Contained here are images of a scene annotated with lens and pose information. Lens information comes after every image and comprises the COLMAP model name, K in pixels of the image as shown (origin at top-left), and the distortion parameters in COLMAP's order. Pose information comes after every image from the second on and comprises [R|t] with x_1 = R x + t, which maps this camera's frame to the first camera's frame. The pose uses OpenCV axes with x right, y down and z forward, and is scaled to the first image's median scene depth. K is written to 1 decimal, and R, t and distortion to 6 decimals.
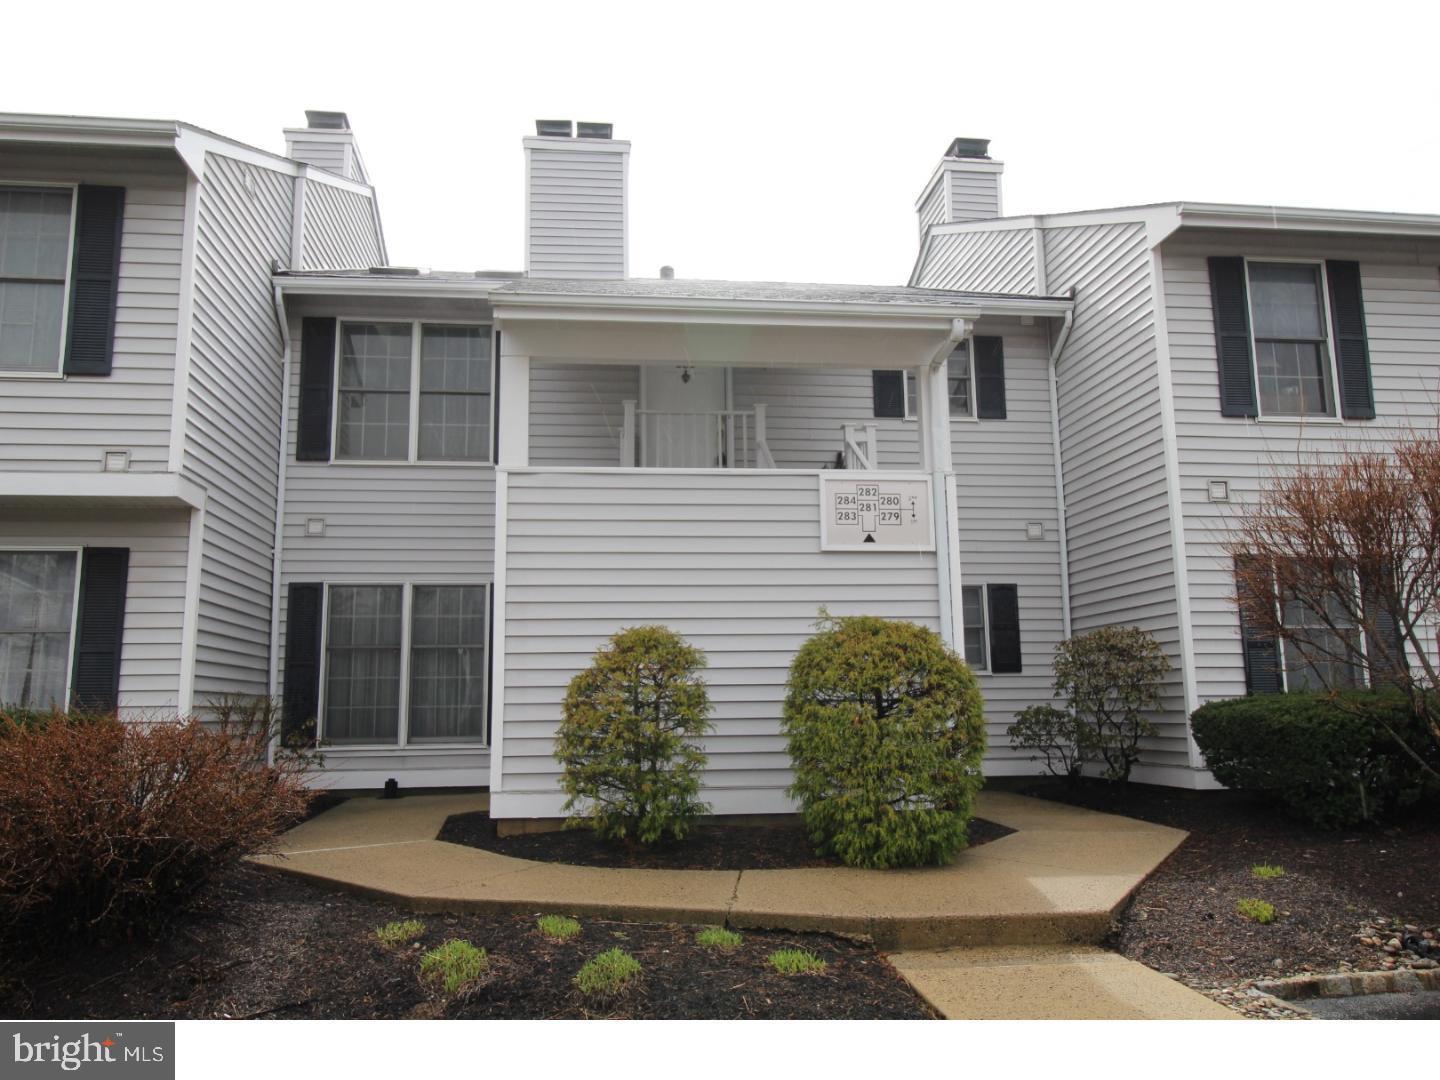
lens RADIAL K [[1122.3, 0, 717.2], [0, 1122.3, 534.4], [0, 0, 1]] dist [0.000771, 0.004526]
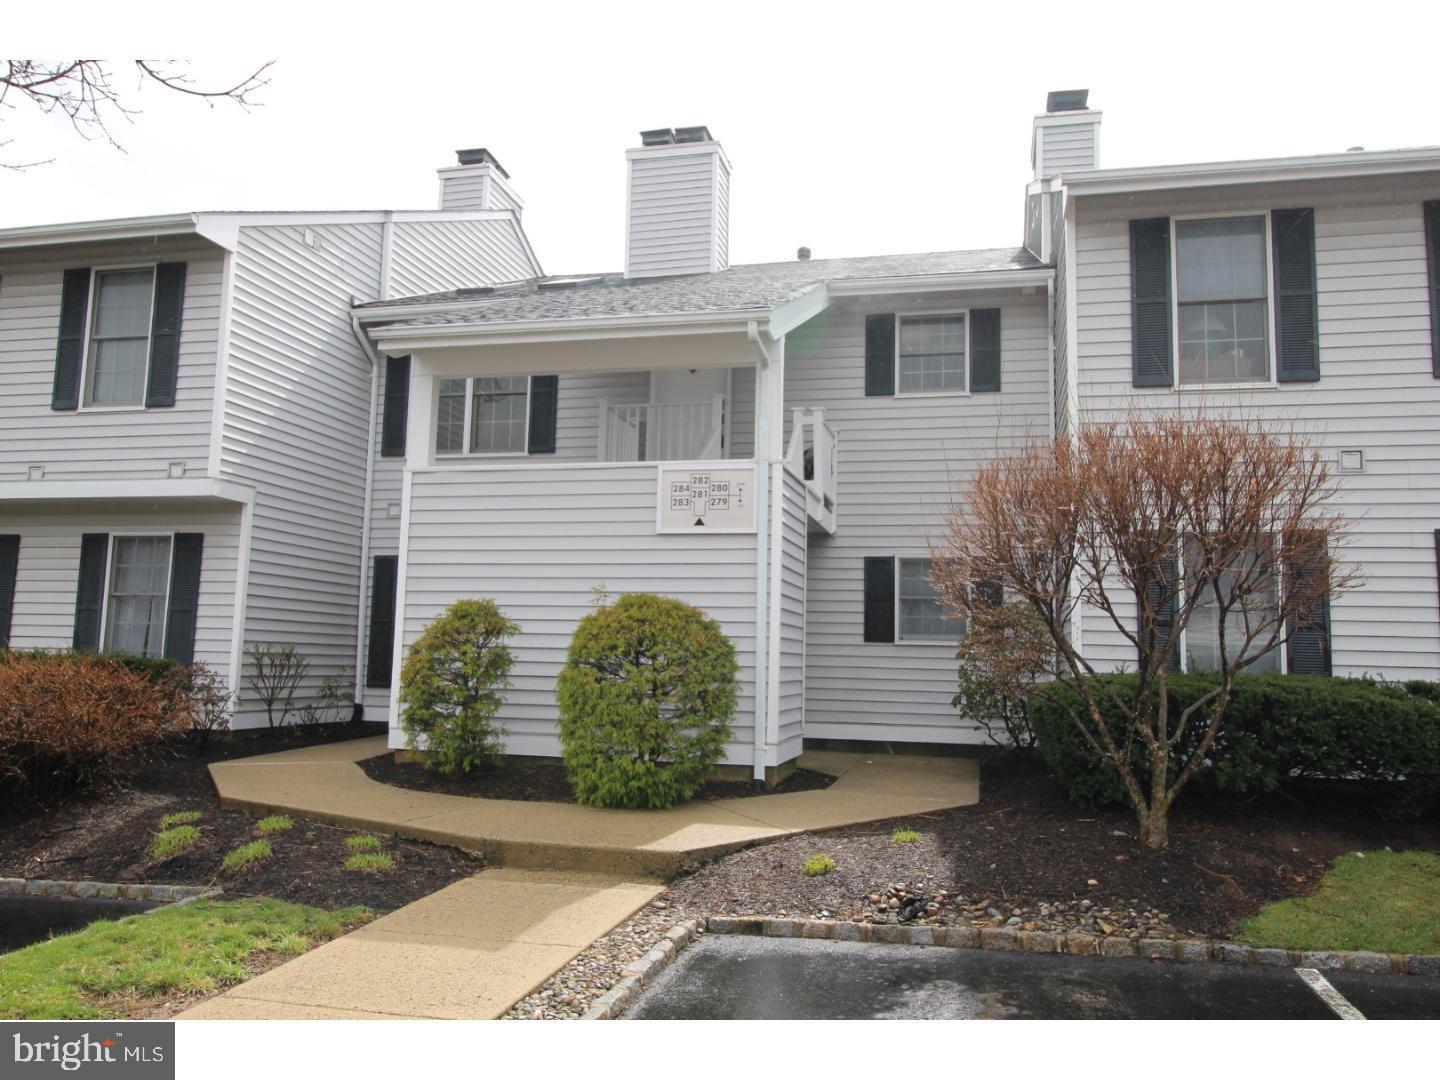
lens RADIAL K [[1122.3, 0, 717.2], [0, 1122.3, 534.4], [0, 0, 1]] dist [0.000771, 0.004526]
pose [[0.939009, -0.005702, -0.343845, 0.443787], [0.019166, 0.999176, 0.035770, -0.019612], [0.343358, -0.040179, 0.938345, -0.037491]]
